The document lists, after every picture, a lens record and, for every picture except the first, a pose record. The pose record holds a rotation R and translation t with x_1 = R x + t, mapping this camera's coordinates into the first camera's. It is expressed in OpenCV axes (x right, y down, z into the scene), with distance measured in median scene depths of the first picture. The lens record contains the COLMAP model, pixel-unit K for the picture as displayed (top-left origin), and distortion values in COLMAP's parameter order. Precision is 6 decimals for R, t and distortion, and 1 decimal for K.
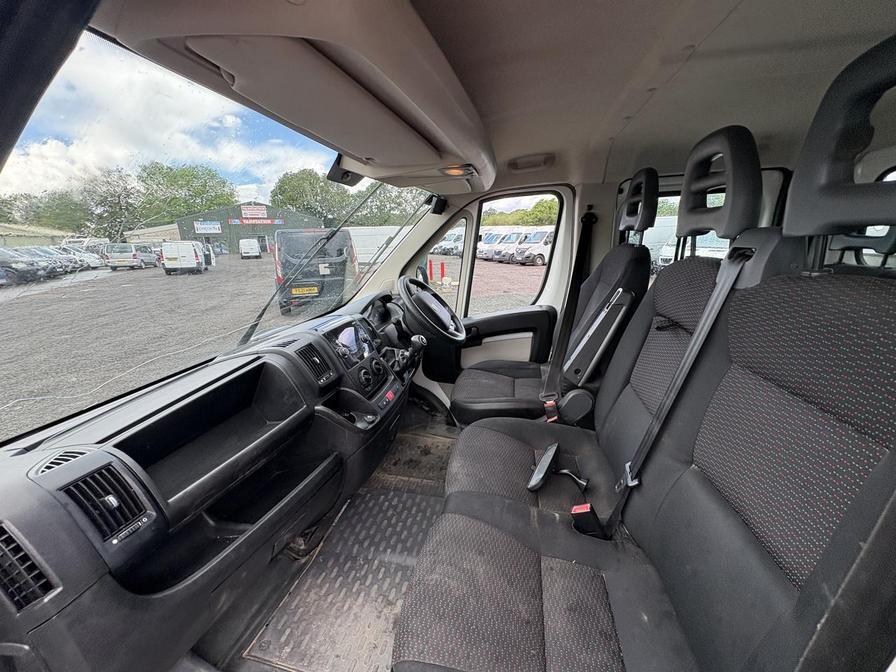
lens RADIAL K [[357.9, 0, 448.0], [0, 357.9, 336.0], [0, 0, 1]] dist [-0.003150, -0.000486]
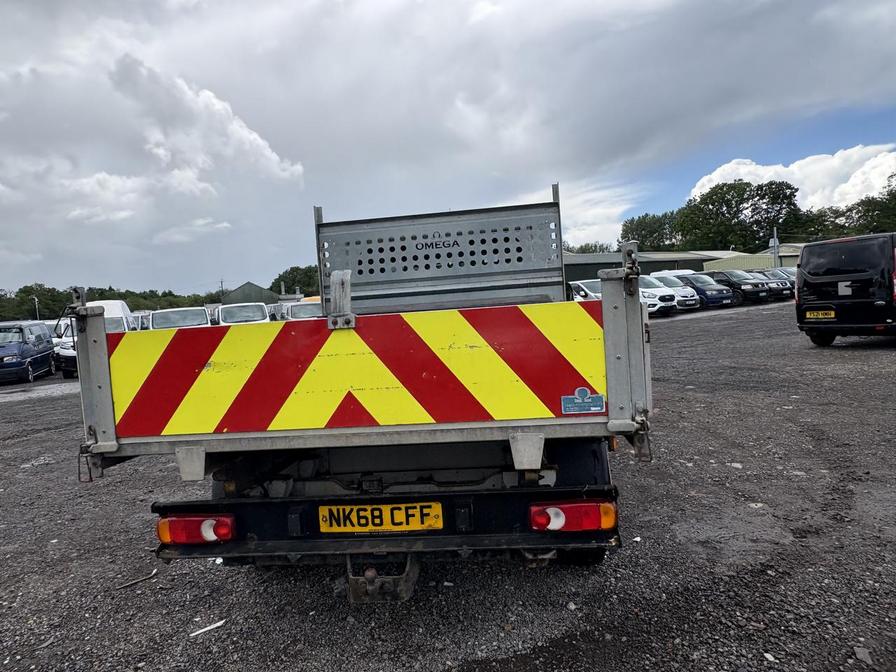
lens RADIAL K [[579.7, 0, 449.9], [0, 579.7, 334.6], [0, 0, 1]] dist [-0.002773, 0.004770]
pose [[0.088514, 0.076439, -0.993138, 0.268630], [-0.191977, 0.979667, 0.058292, 0.000691], [0.977400, 0.185500, 0.101388, 0.017002]]
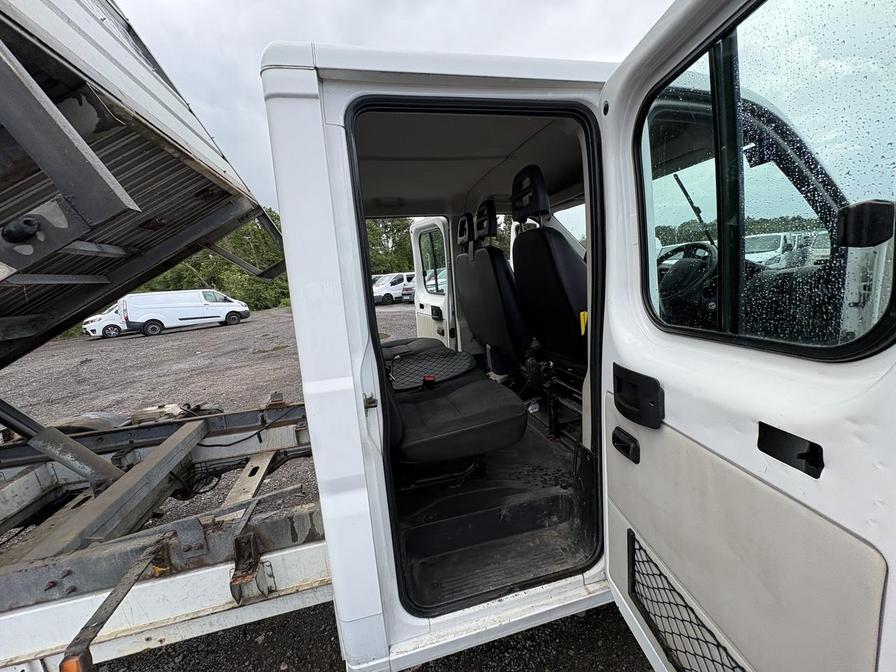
lens RADIAL K [[357.3, 0, 448.0], [0, 357.3, 336.0], [0, 0, 1]] dist [-0.000001, 0.000379]
pose [[-0.902513, 0.176619, -0.392781, 0.073279], [-0.002289, 0.910056, 0.414478, -0.023509], [0.430657, 0.374971, -0.820933, 0.109802]]
